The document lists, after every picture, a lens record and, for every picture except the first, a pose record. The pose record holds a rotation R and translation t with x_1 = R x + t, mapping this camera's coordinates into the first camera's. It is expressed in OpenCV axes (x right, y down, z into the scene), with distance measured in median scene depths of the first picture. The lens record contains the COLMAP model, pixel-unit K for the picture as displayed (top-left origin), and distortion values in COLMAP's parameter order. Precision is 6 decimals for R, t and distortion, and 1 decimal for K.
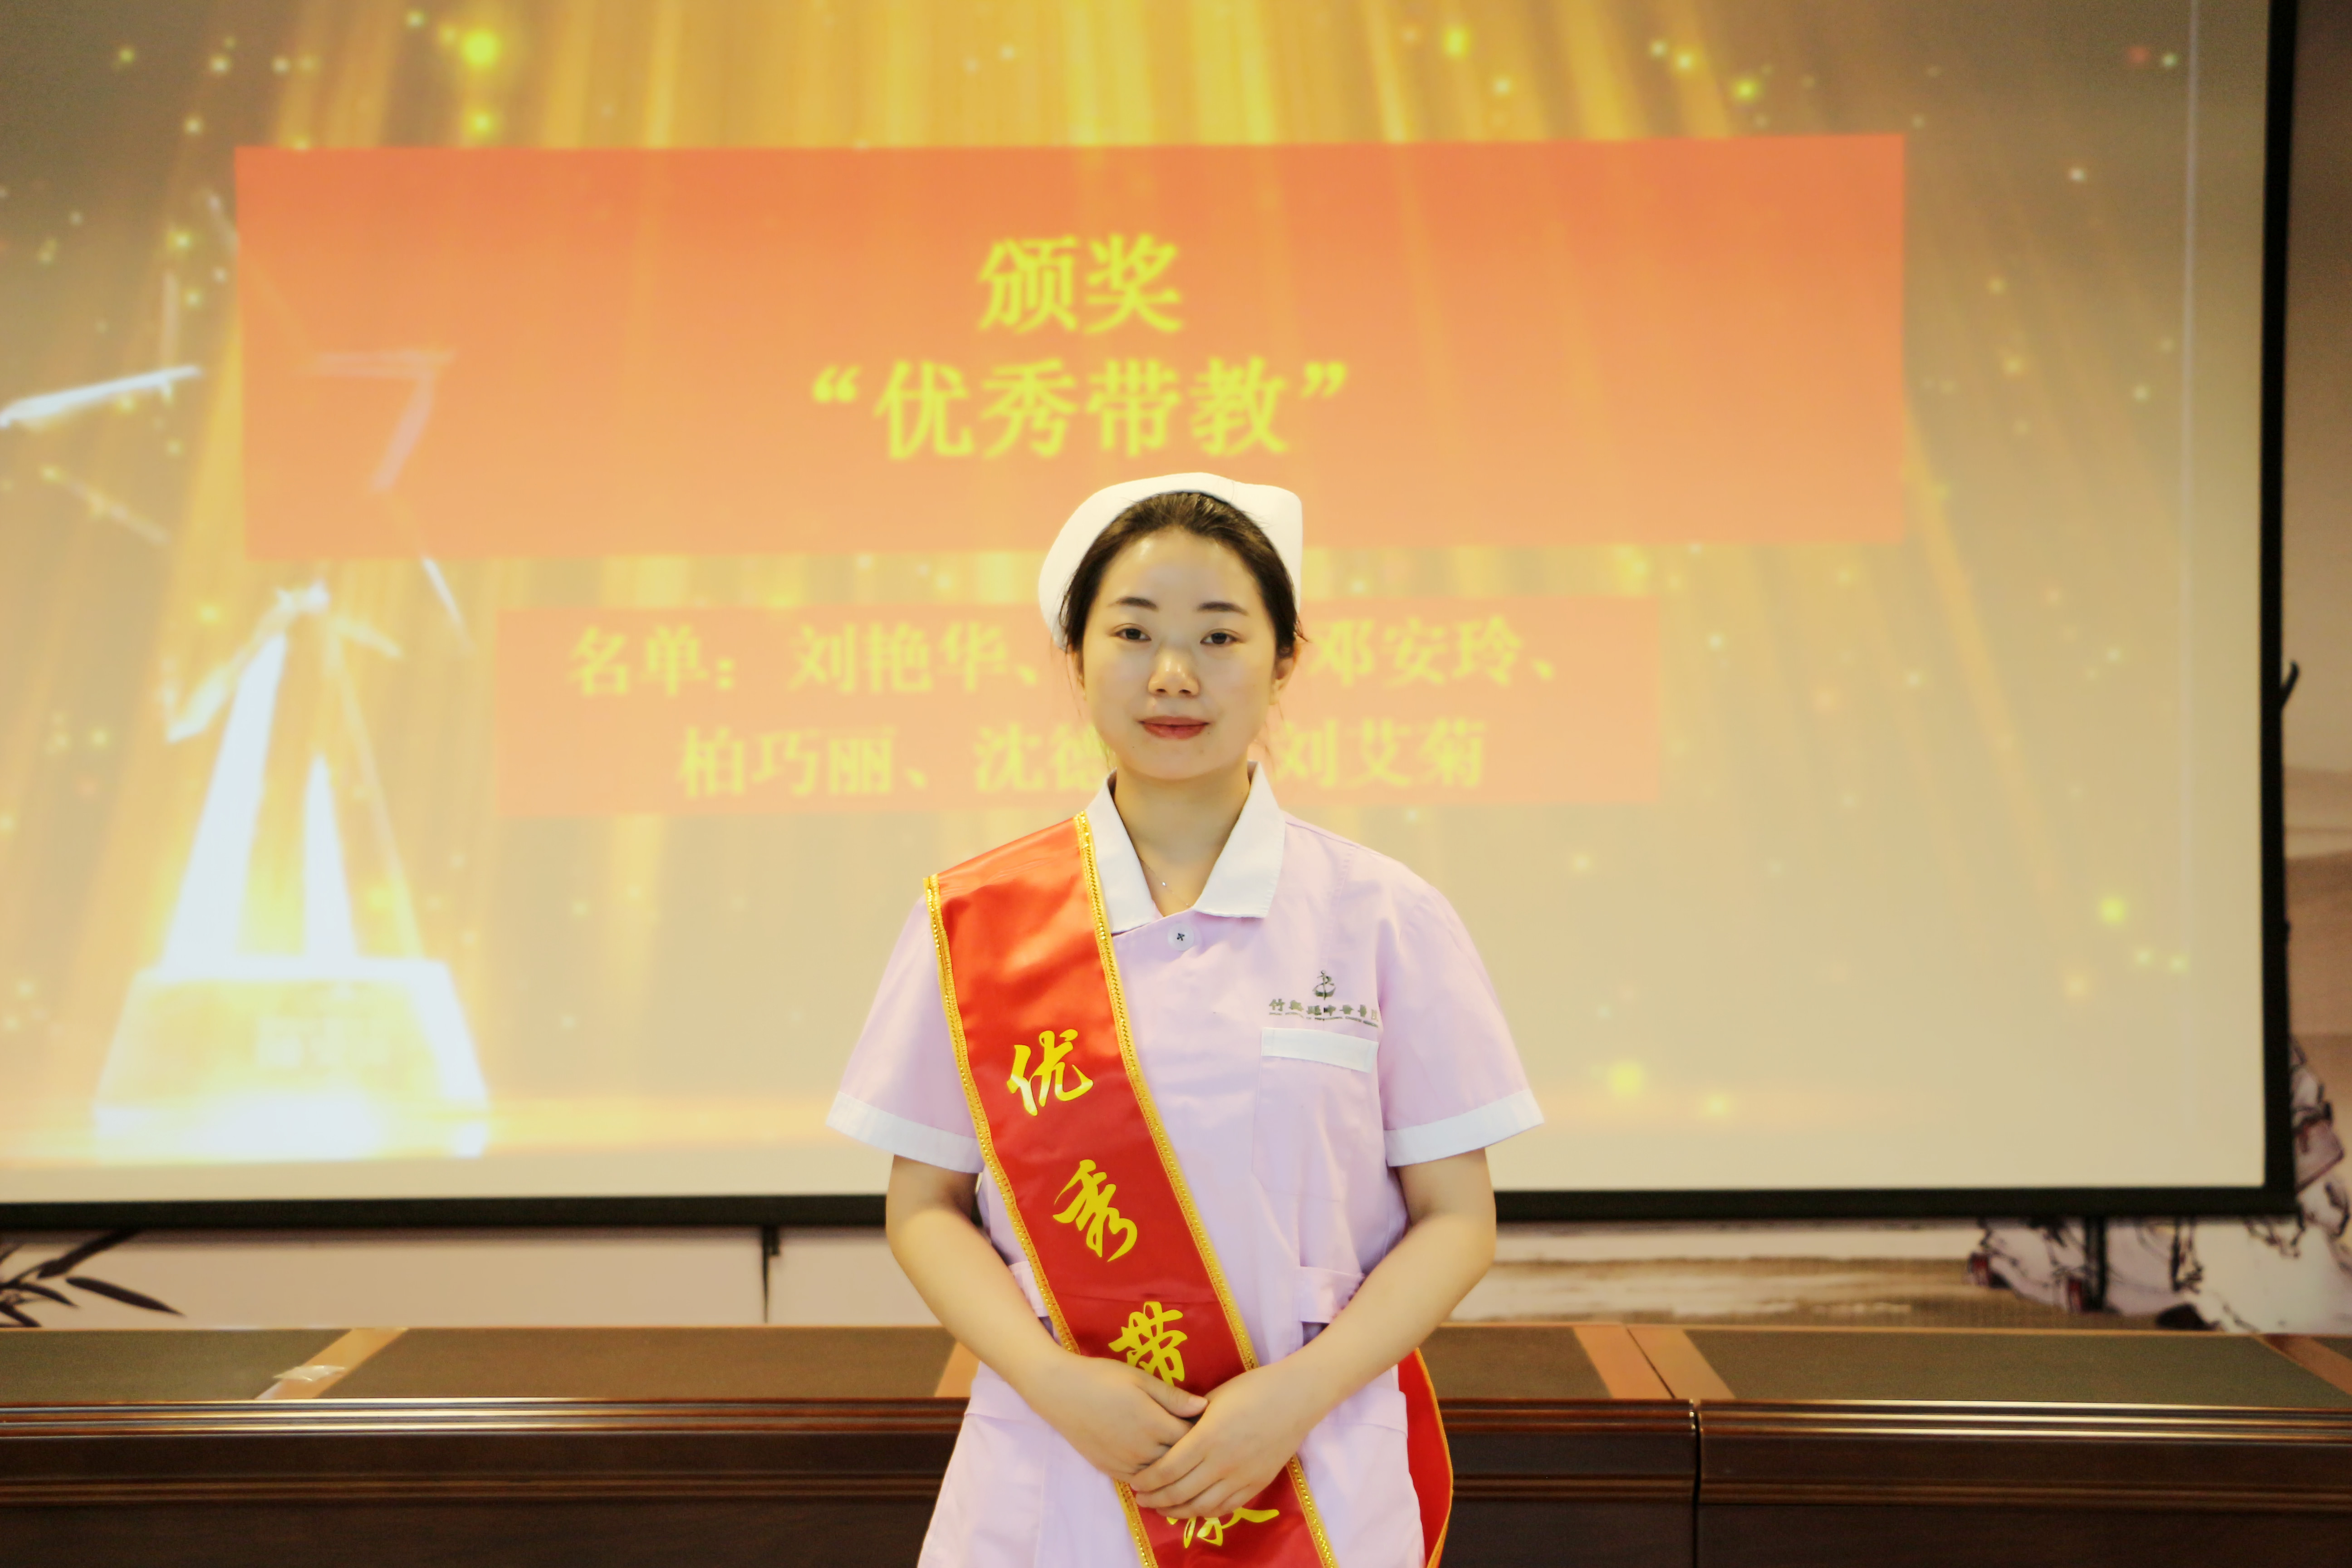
lens RADIAL K [[2491.9, 0, 1183.3], [0, 2491.9, 760.8], [0, 0, 1]] dist [0.173750, 0.000000]
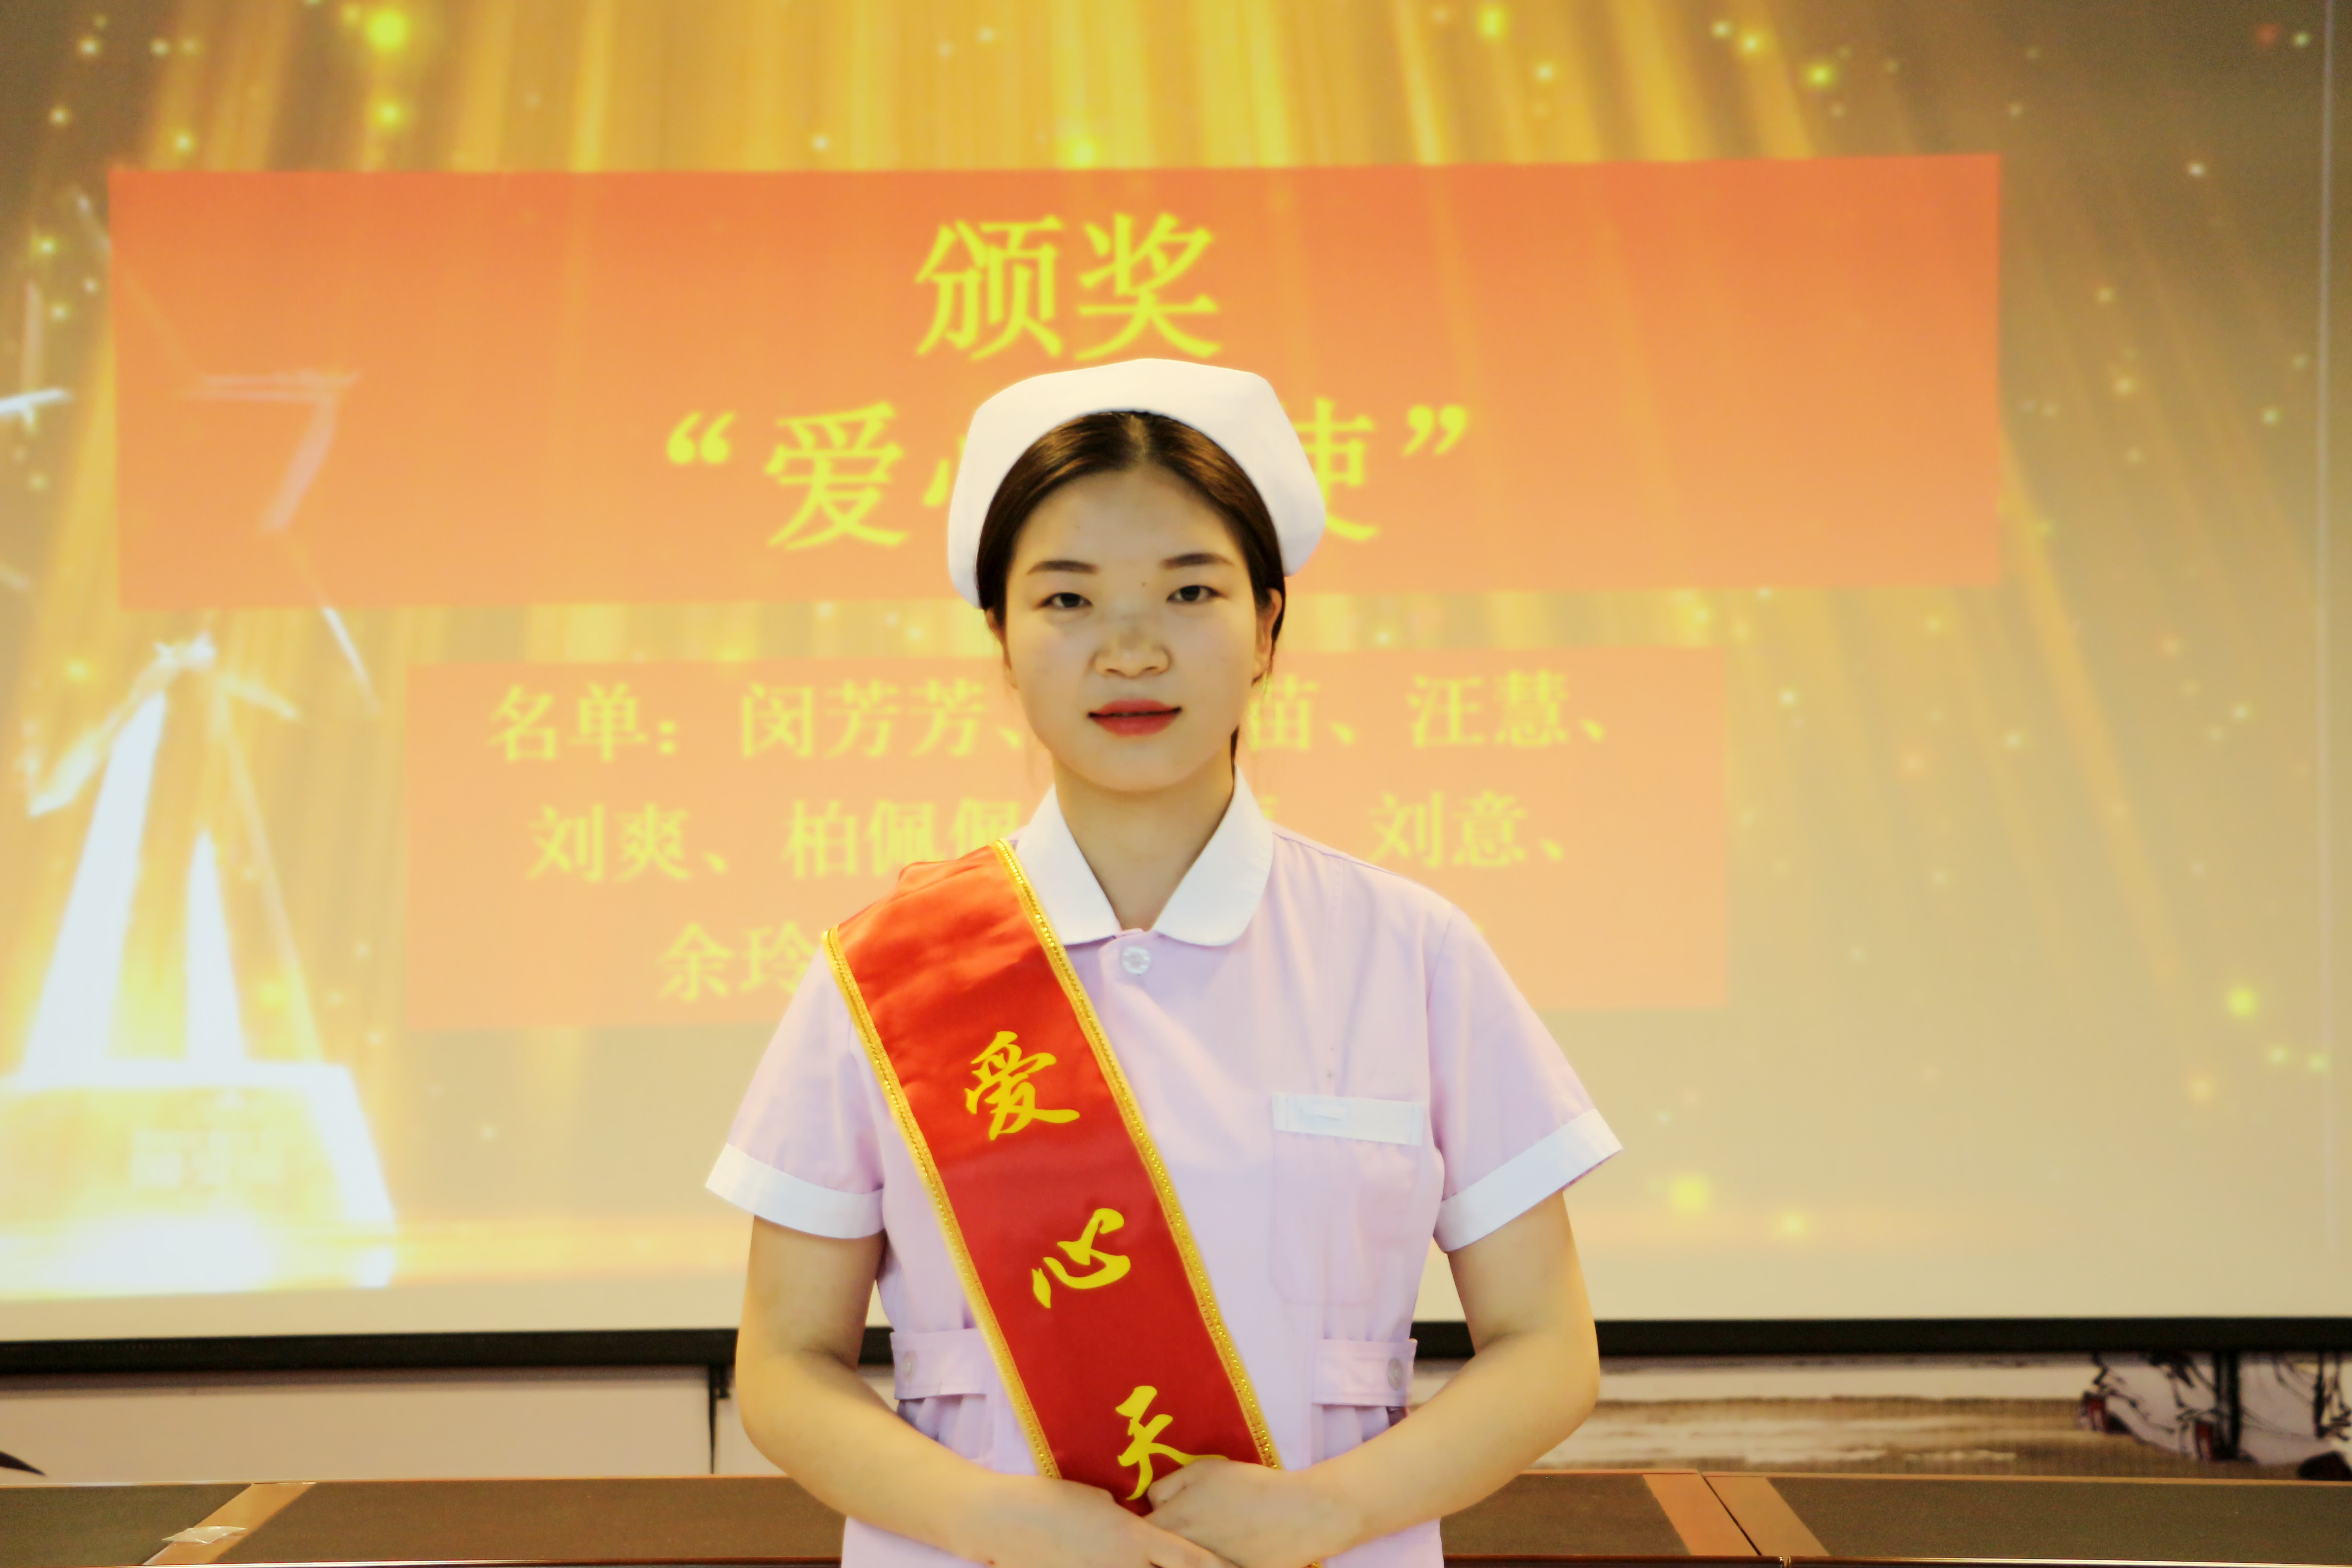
lens RADIAL K [[2347.3, 0, 1194.3], [0, 2347.3, 789.2], [0, 0, 1]] dist [0.151059, 0.000000]
pose [[0.999981, -0.002487, 0.005711, -0.002006], [0.002541, 0.999951, -0.009544, -0.007859], [-0.005687, 0.009558, 0.999938, 0.166174]]
